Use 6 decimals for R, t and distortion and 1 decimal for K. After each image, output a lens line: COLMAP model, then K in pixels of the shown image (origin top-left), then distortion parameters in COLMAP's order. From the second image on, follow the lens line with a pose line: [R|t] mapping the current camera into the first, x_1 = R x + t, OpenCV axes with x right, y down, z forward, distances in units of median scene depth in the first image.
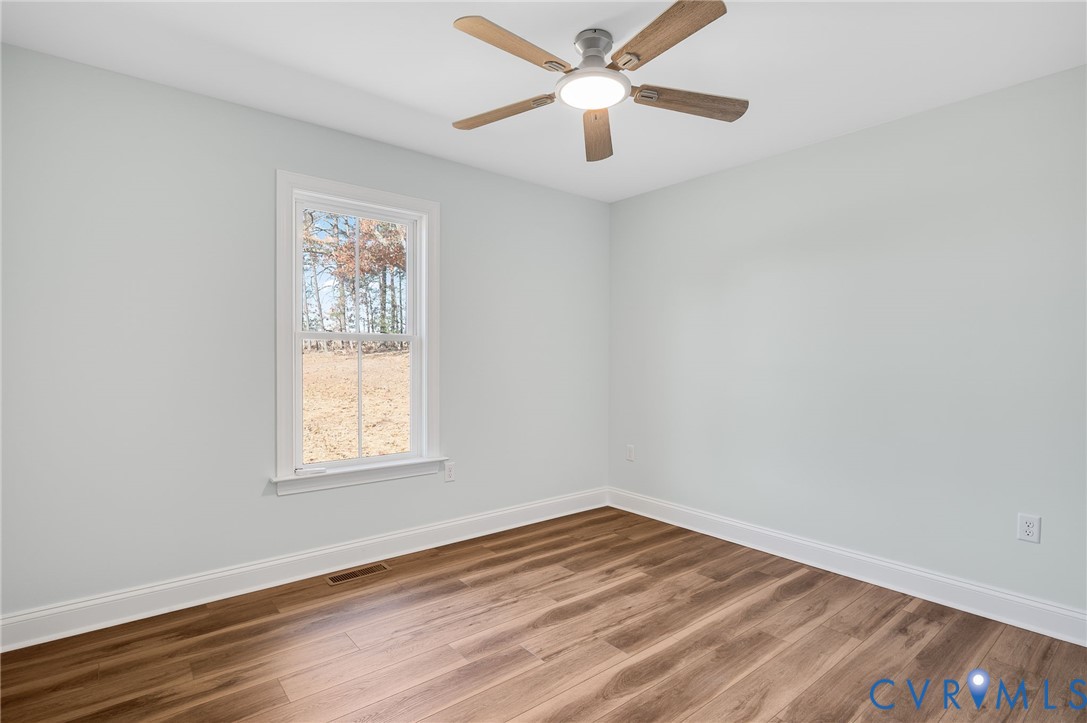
lens RADIAL K [[532.4, 0, 540.8], [0, 532.4, 365.7], [0, 0, 1]] dist [0.003693, 0.000901]
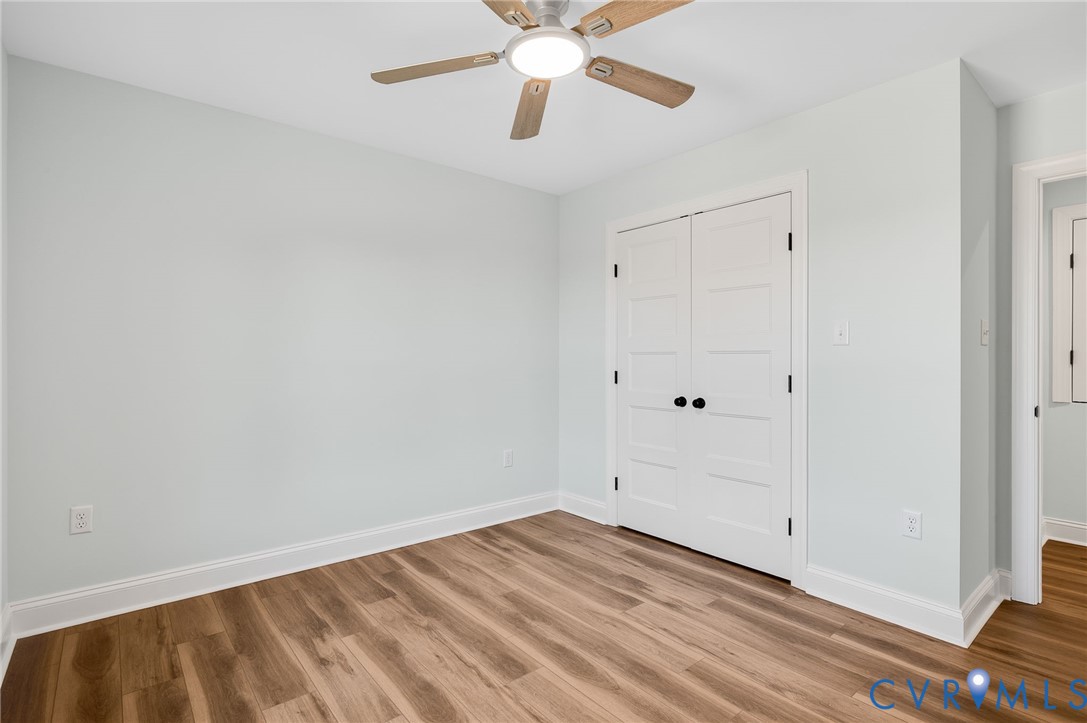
lens RADIAL K [[532.4, 0, 541.2], [0, 532.4, 353.4], [0, 0, 1]] dist [0.003693, 0.000901]
pose [[0.010938, -0.001295, 0.999939, -0.623205], [0.014521, 0.999894, 0.001136, -0.011214], [-0.999835, 0.014508, 0.010956, 0.786593]]
